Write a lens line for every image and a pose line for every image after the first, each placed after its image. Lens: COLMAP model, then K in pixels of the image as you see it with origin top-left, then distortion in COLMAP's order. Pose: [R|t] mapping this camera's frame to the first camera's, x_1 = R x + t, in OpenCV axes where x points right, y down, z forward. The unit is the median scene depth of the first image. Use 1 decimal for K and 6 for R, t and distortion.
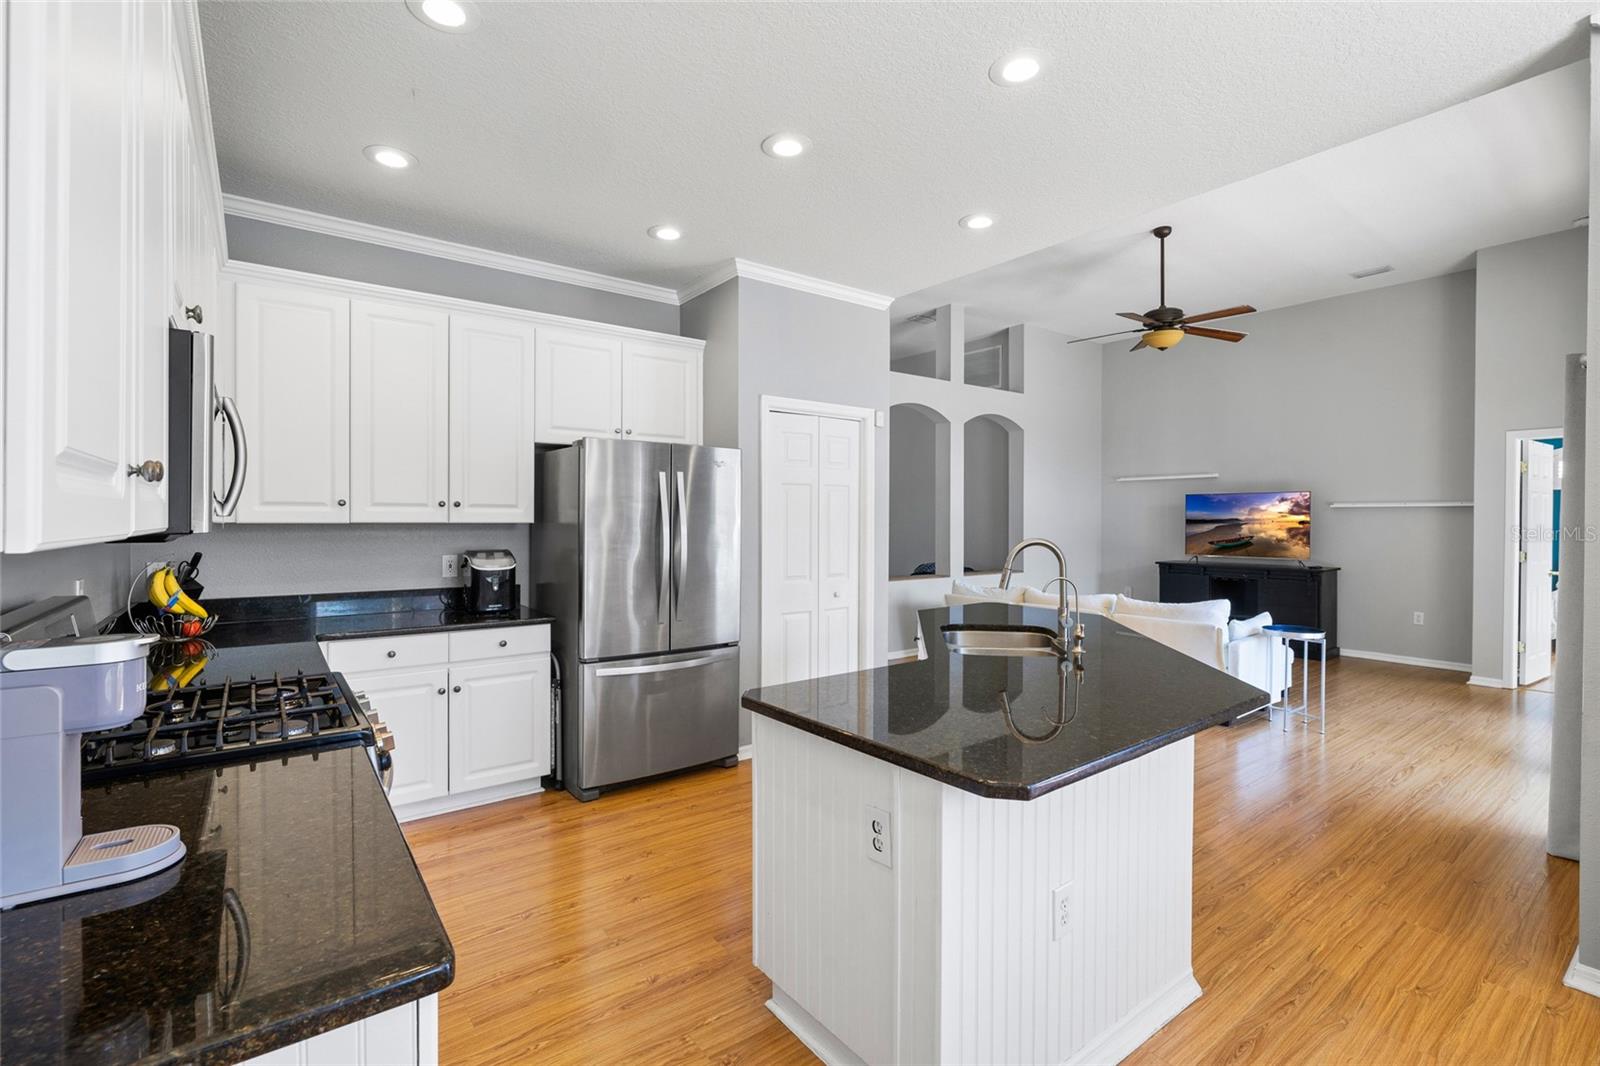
lens RADIAL K [[718.7, 0, 798.7], [0, 718.7, 524.6], [0, 0, 1]] dist [-0.008053, 0.001277]
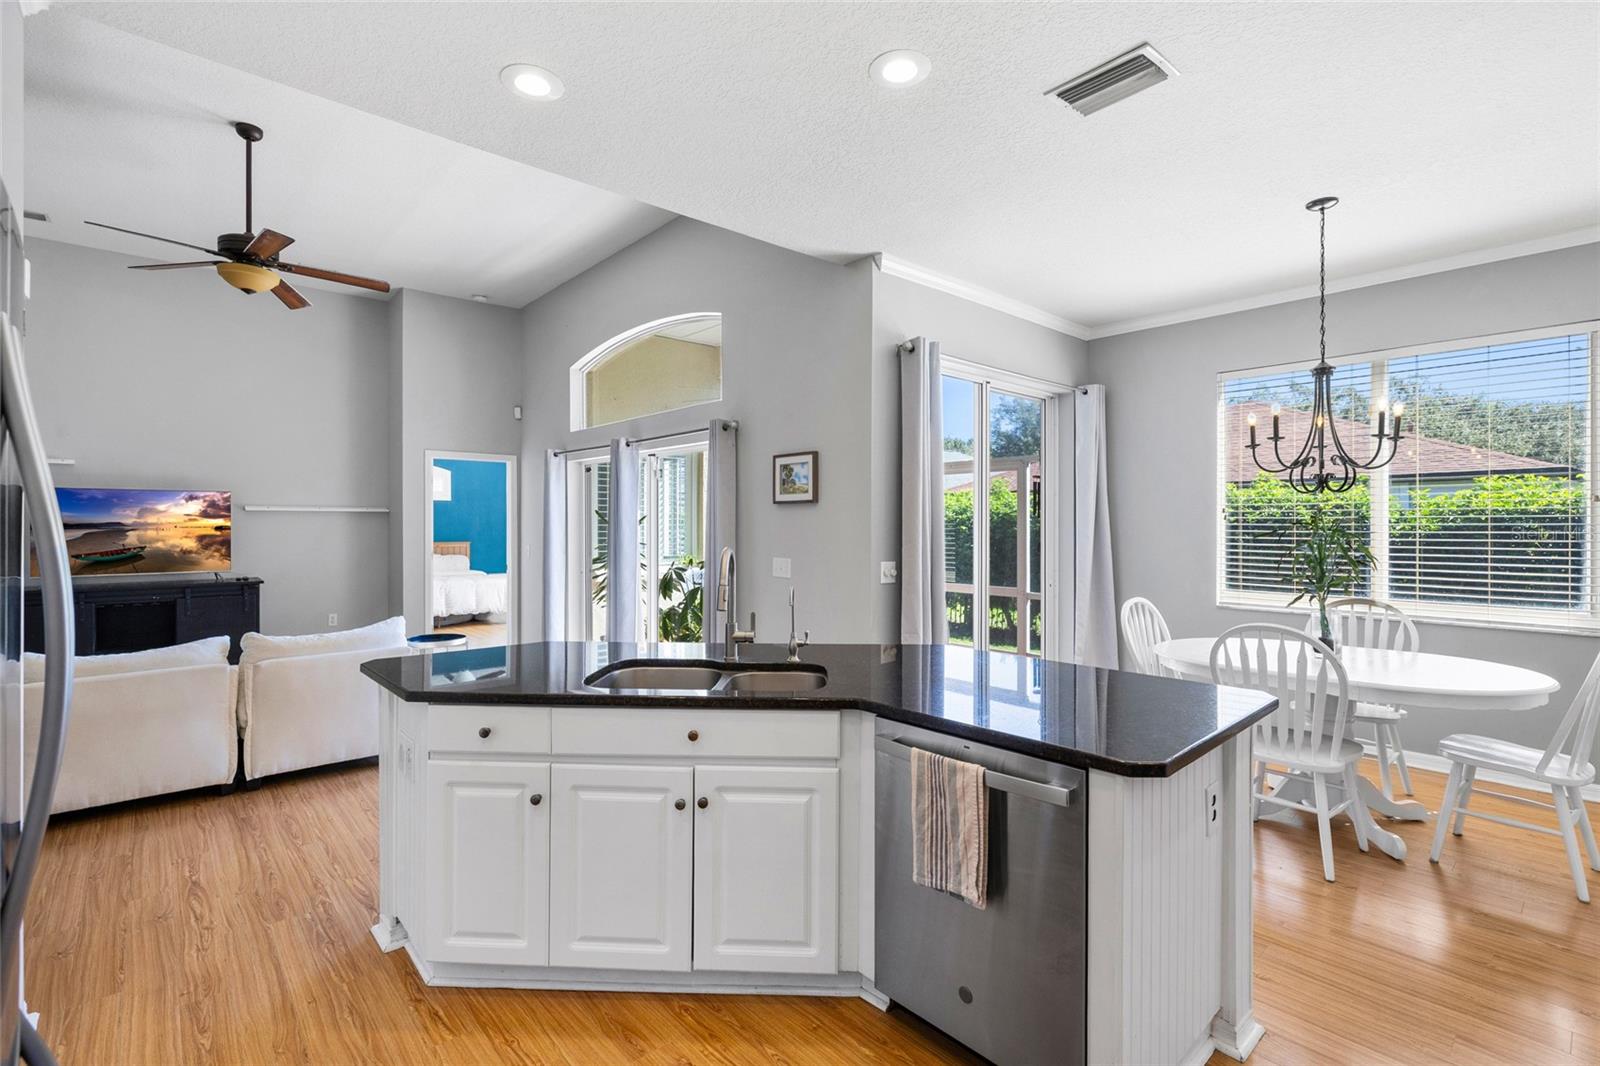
lens RADIAL K [[718.7, 0, 797.1], [0, 718.7, 530.7], [0, 0, 1]] dist [-0.008053, 0.001277]
pose [[-0.093154, -0.012162, 0.995577, -0.321643], [0.006952, 0.999893, 0.012865, -0.006257], [-0.995627, 0.008120, -0.093059, 0.603769]]
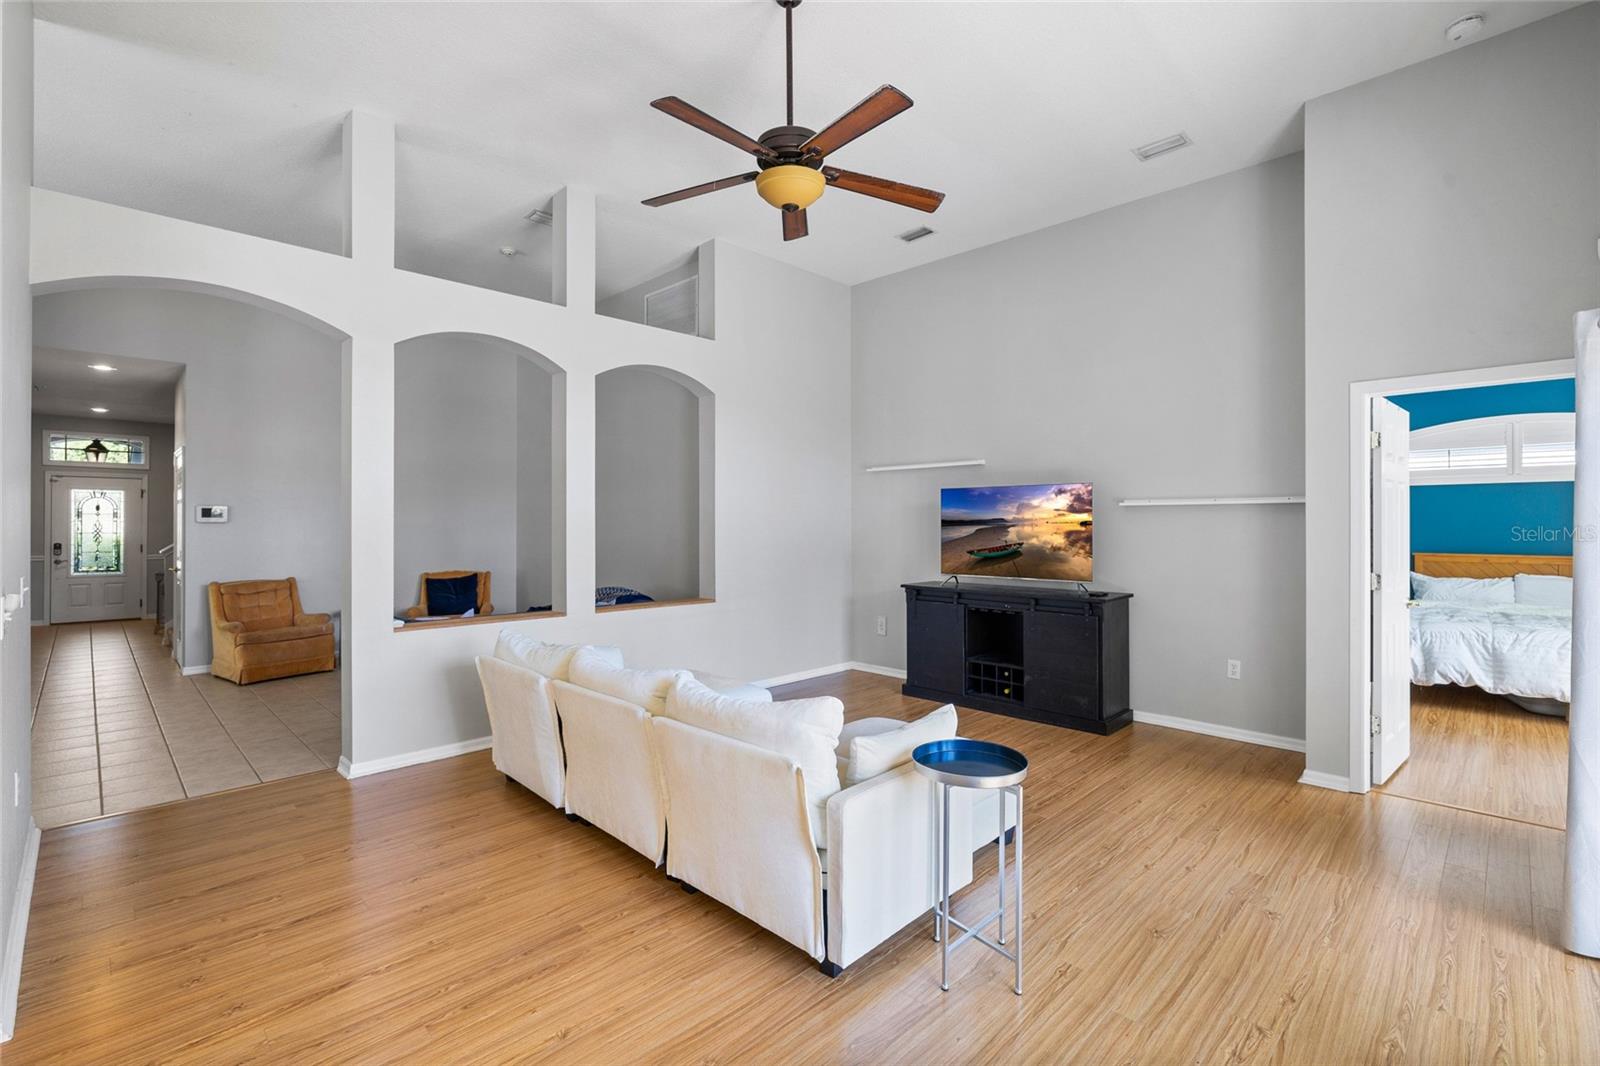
lens RADIAL K [[718.7, 0, 796.1], [0, 718.7, 515.5], [0, 0, 1]] dist [-0.008053, 0.001277]
pose [[0.990151, -0.004975, 0.139912, 0.514746], [0.007342, 0.999838, -0.016411, -0.002401], [-0.139808, 0.017276, 0.990028, 0.548923]]
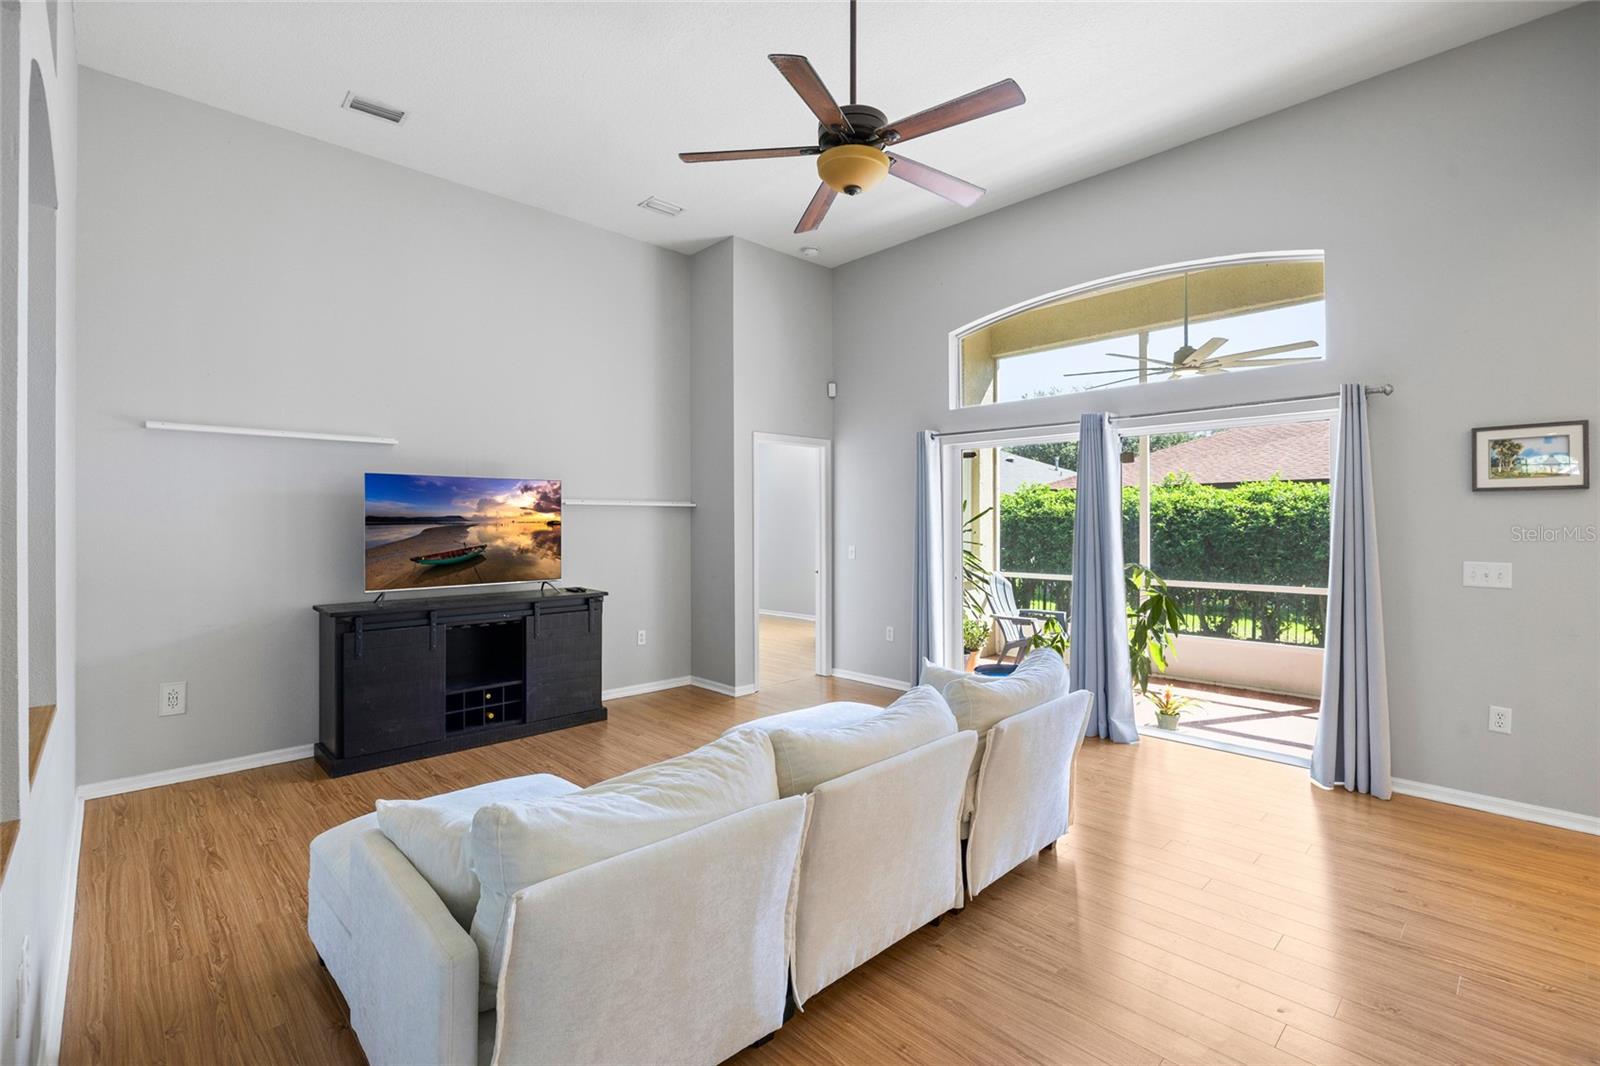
lens RADIAL K [[718.7, 0, 795.4], [0, 718.7, 516.2], [0, 0, 1]] dist [-0.008053, 0.001277]
pose [[-0.122640, 0.004859, 0.992439, -0.006357], [0.007757, 0.999962, -0.003937, -0.007290], [-0.992421, 0.007215, -0.122673, 1.311423]]
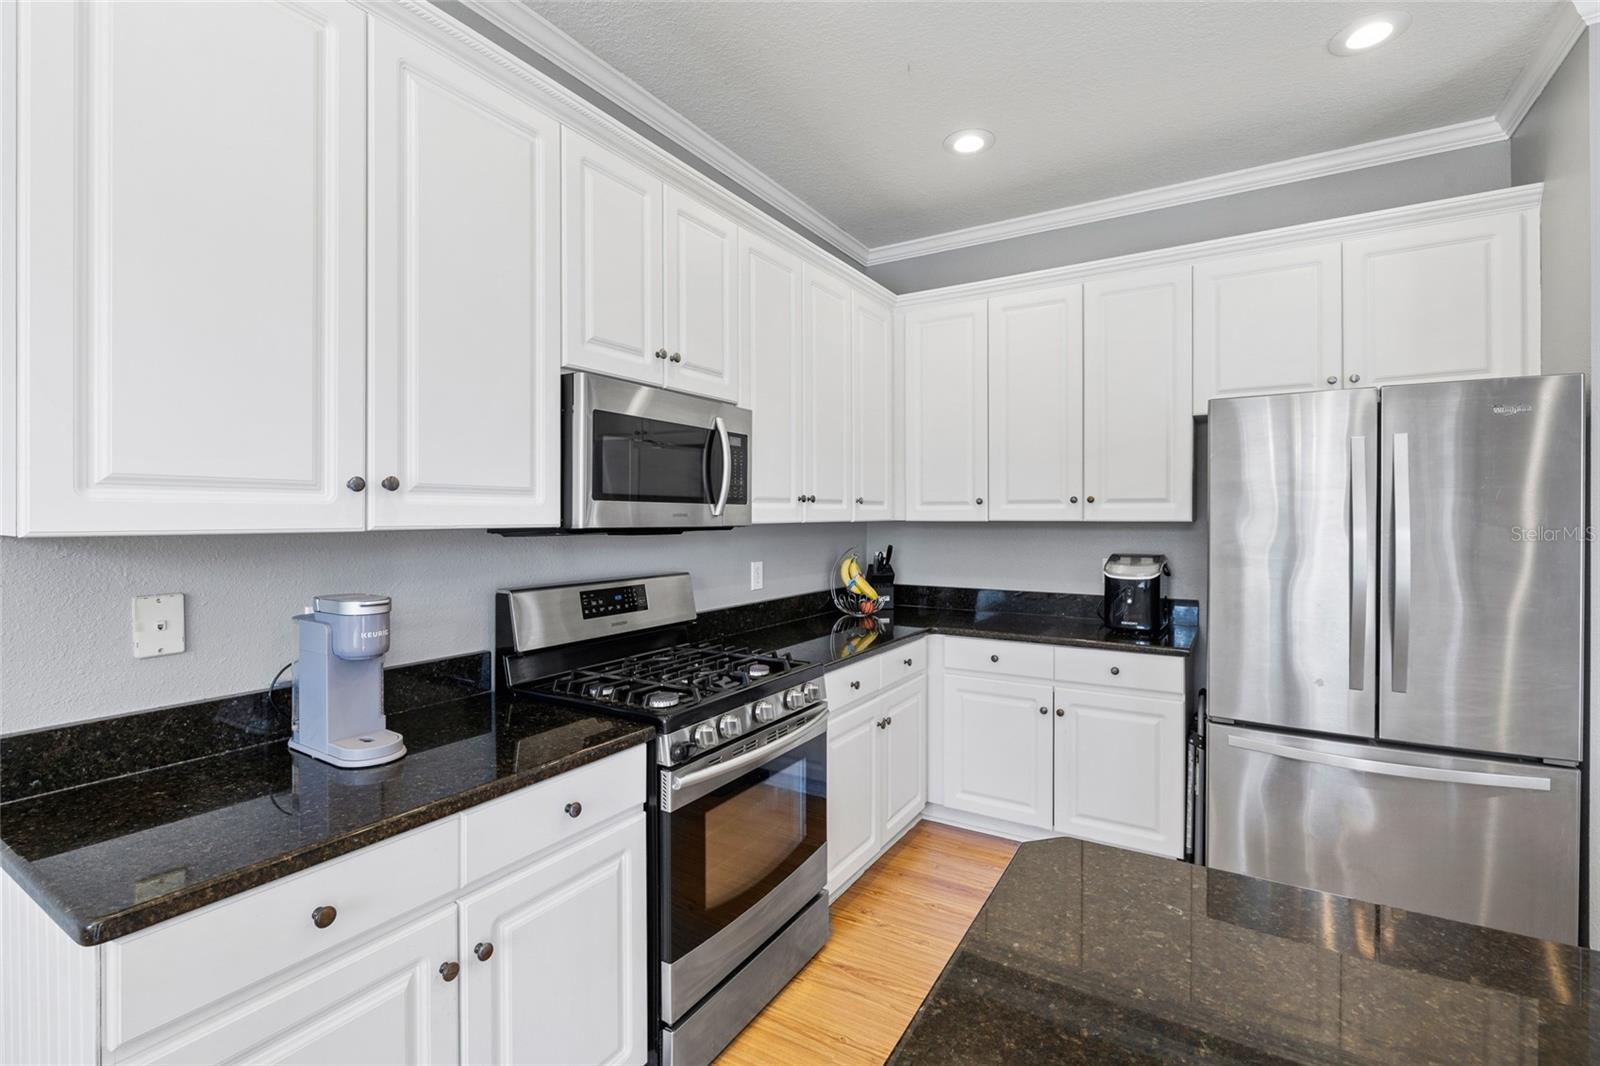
lens RADIAL K [[718.7, 0, 798.6], [0, 718.7, 519.1], [0, 0, 1]] dist [-0.008053, 0.001277]
pose [[0.361395, -0.000631, -0.932413, 0.151978], [-0.003171, 0.999993, -0.001905, -0.001600], [0.932408, 0.003645, 0.361390, 0.268574]]
